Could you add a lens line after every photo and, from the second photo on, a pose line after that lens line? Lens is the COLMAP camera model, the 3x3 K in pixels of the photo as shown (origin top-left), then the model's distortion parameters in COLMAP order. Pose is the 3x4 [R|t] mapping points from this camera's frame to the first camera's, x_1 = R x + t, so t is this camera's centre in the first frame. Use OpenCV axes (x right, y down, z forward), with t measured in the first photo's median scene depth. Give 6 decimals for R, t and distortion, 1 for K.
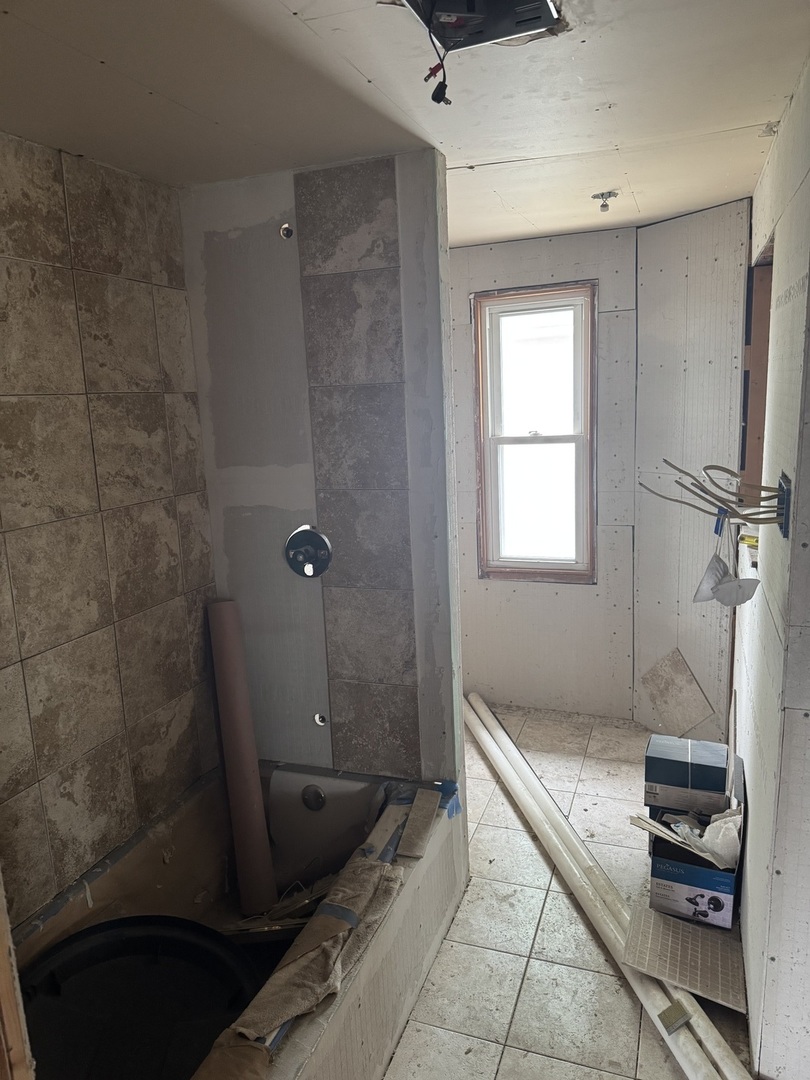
lens RADIAL K [[765.1, 0, 405.9], [0, 765.1, 536.4], [0, 0, 1]] dist [0.041474, -0.051376]
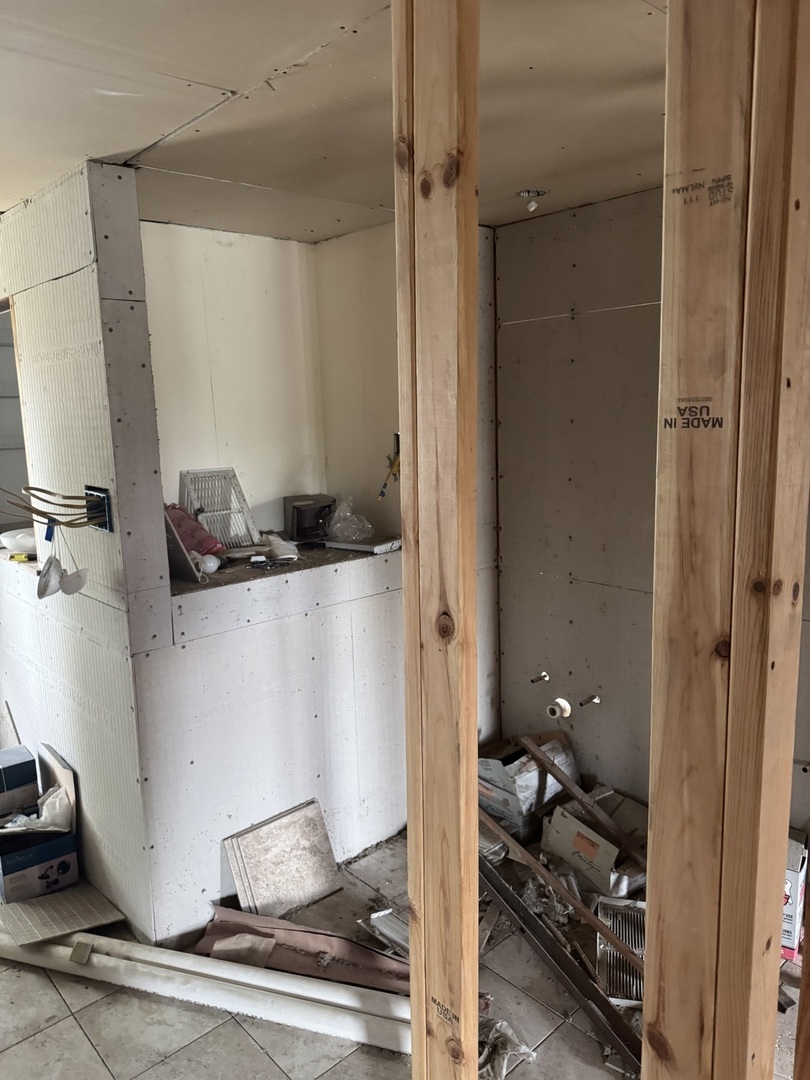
lens RADIAL K [[765.1, 0, 410.2], [0, 765.1, 535.9], [0, 0, 1]] dist [0.041474, -0.051376]
pose [[0.454238, -0.117724, 0.883068, -0.320716], [0.179059, 0.983067, 0.038949, 0.035320], [-0.872700, 0.140429, 0.467626, -0.064095]]
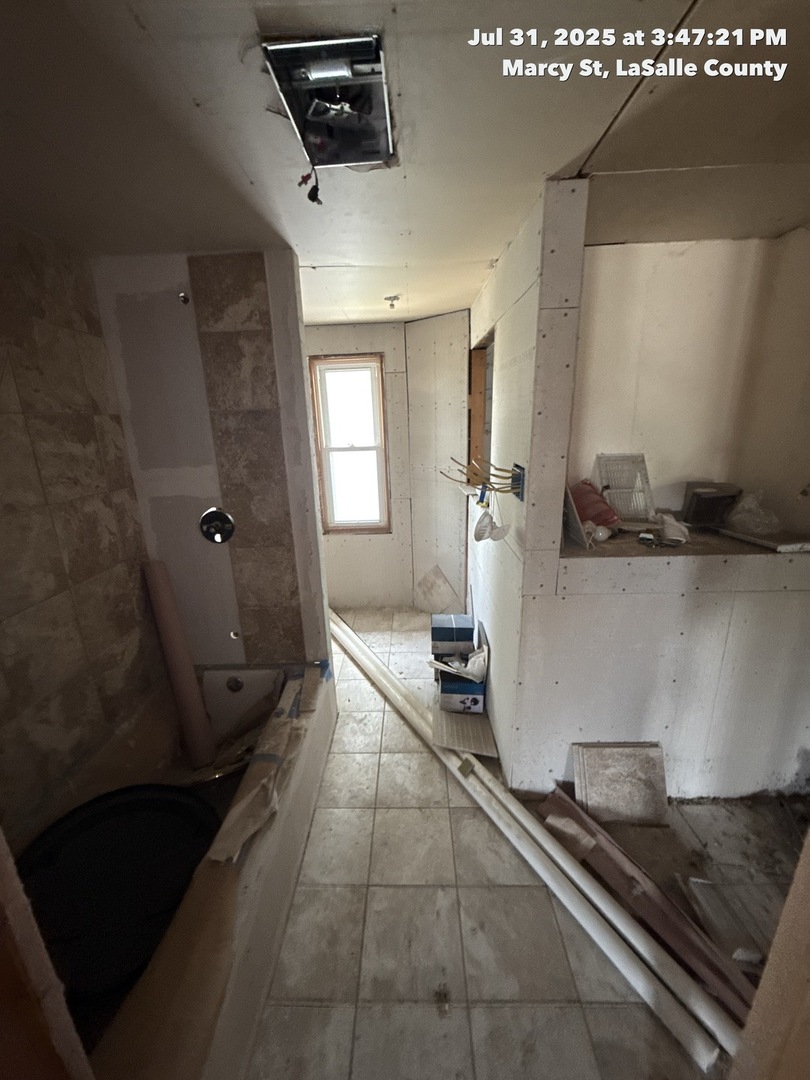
lens RADIAL K [[431.0, 0, 404.0], [0, 431.0, 539.1], [0, 0, 1]] dist [-0.000307, 0.001648]
pose [[0.944722, -0.074870, 0.319208, -0.058984], [0.051287, 0.995339, 0.081669, -0.003606], [-0.323835, -0.060783, 0.944159, 0.100970]]
